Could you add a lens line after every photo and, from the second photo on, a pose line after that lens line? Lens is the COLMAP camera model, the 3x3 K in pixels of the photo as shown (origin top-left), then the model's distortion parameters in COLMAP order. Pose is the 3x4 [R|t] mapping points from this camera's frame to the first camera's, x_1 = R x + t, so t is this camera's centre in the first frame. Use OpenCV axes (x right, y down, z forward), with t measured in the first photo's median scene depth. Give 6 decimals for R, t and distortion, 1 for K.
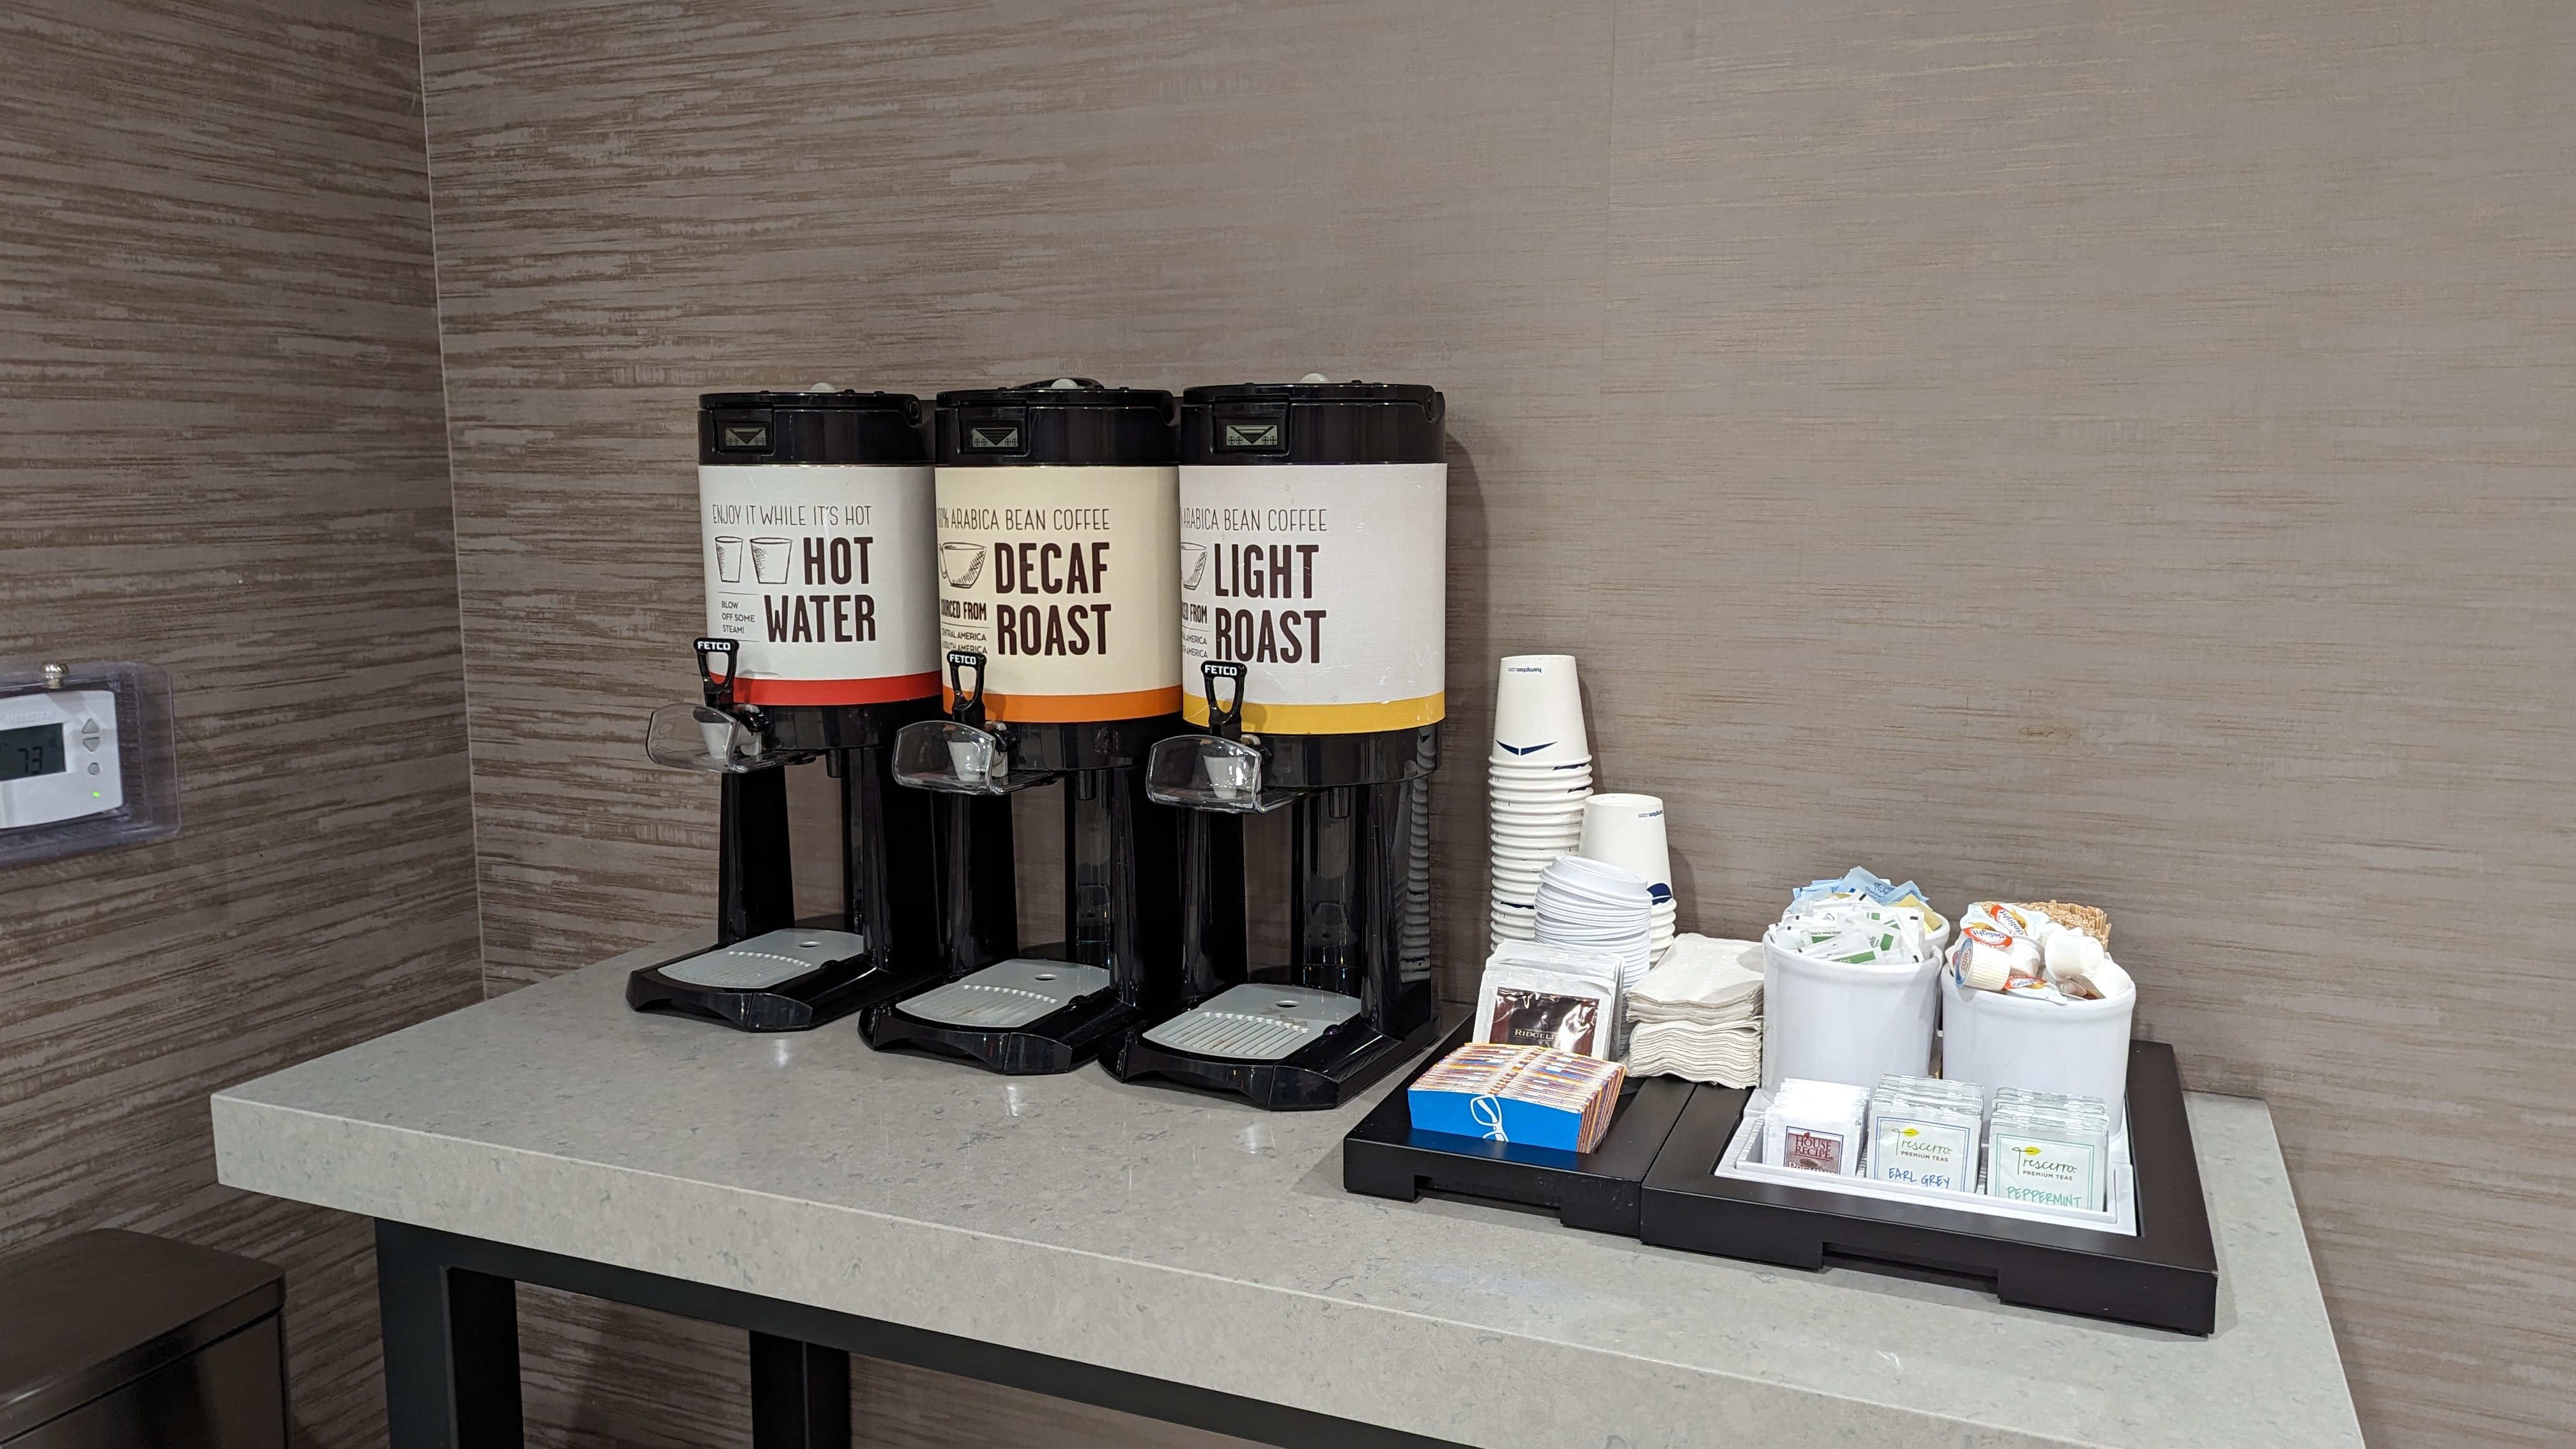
lens RADIAL K [[1850.4, 0, 1287.5], [0, 1850.4, 727.8], [0, 0, 1]] dist [0.054002, -0.033670]
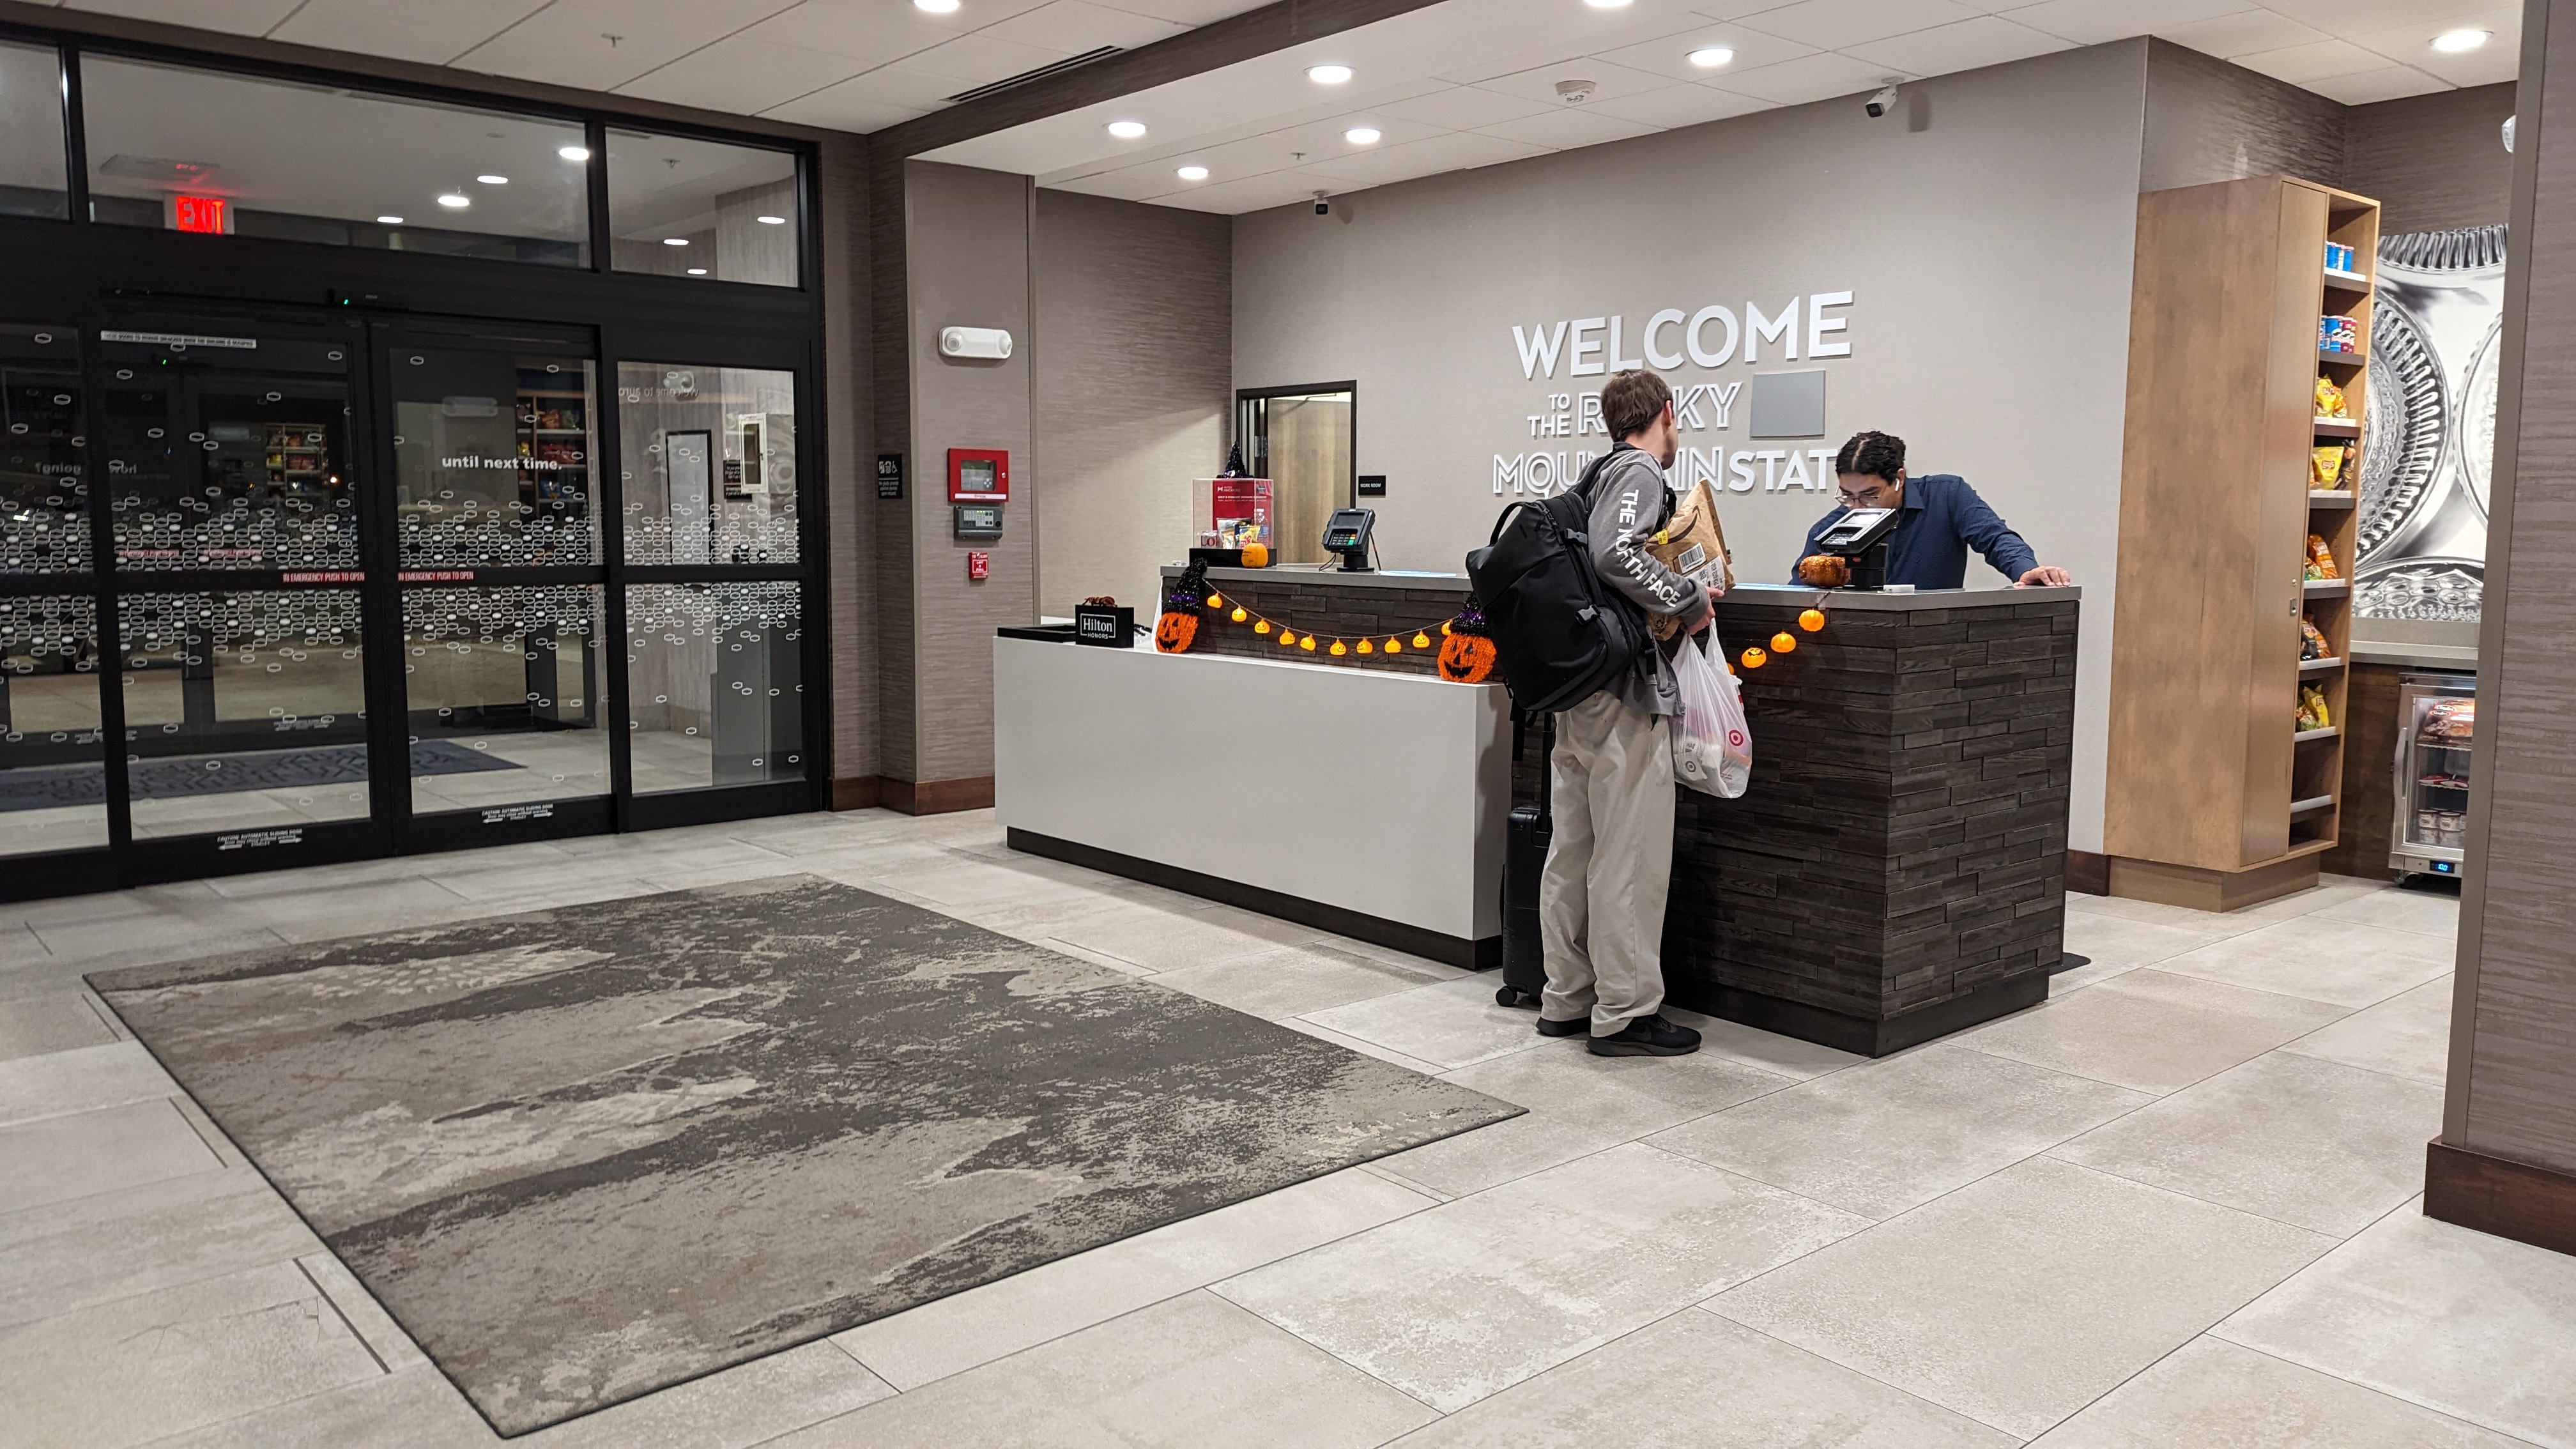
lens RADIAL K [[1850.4, 0, 1287.8], [0, 1850.4, 717.5], [0, 0, 1]] dist [0.054002, -0.033670]
pose [[0.893330, 0.049338, -0.446684, -0.642318], [-0.065477, 0.997638, -0.020756, -0.127606], [0.444605, 0.047789, 0.894451, -1.093907]]
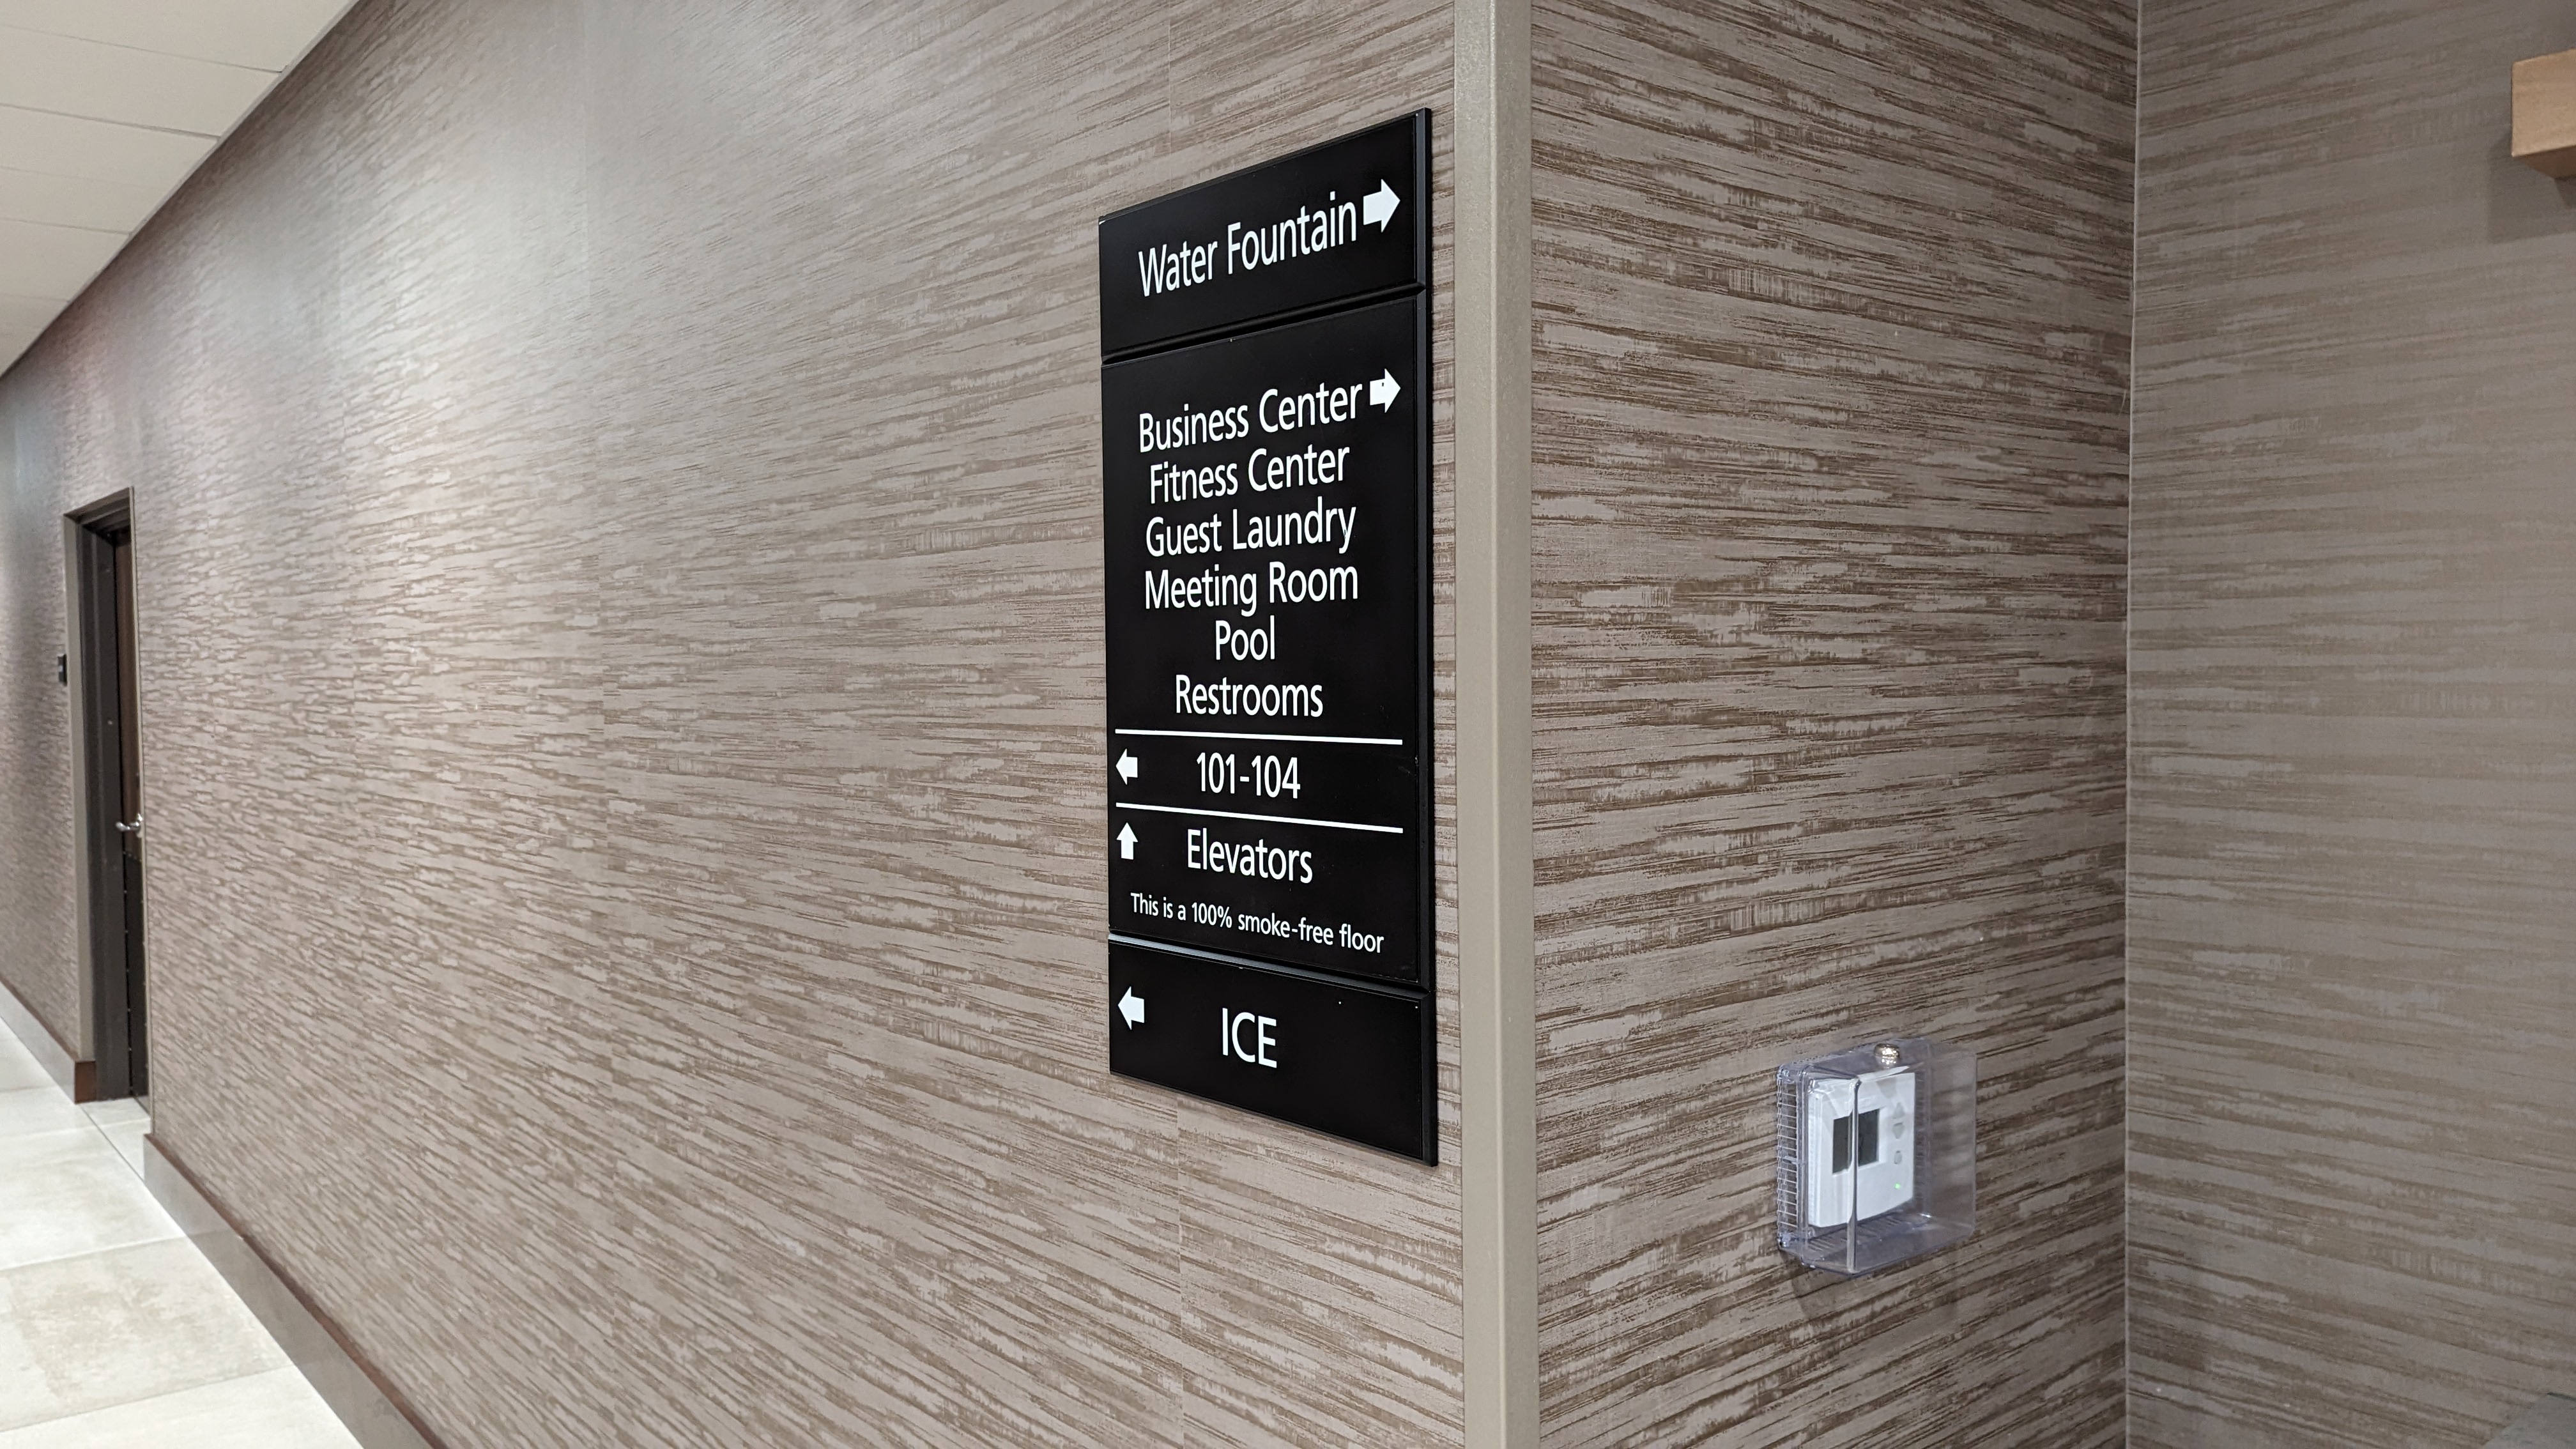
lens RADIAL K [[1850.4, 0, 1292.3], [0, 1850.4, 727.8], [0, 0, 1]] dist [0.054002, -0.033670]
pose [[0.892256, 0.007014, -0.451475, -0.436424], [-0.053540, 0.994469, -0.090362, -0.077937], [0.448344, 0.104798, 0.887696, 0.043267]]
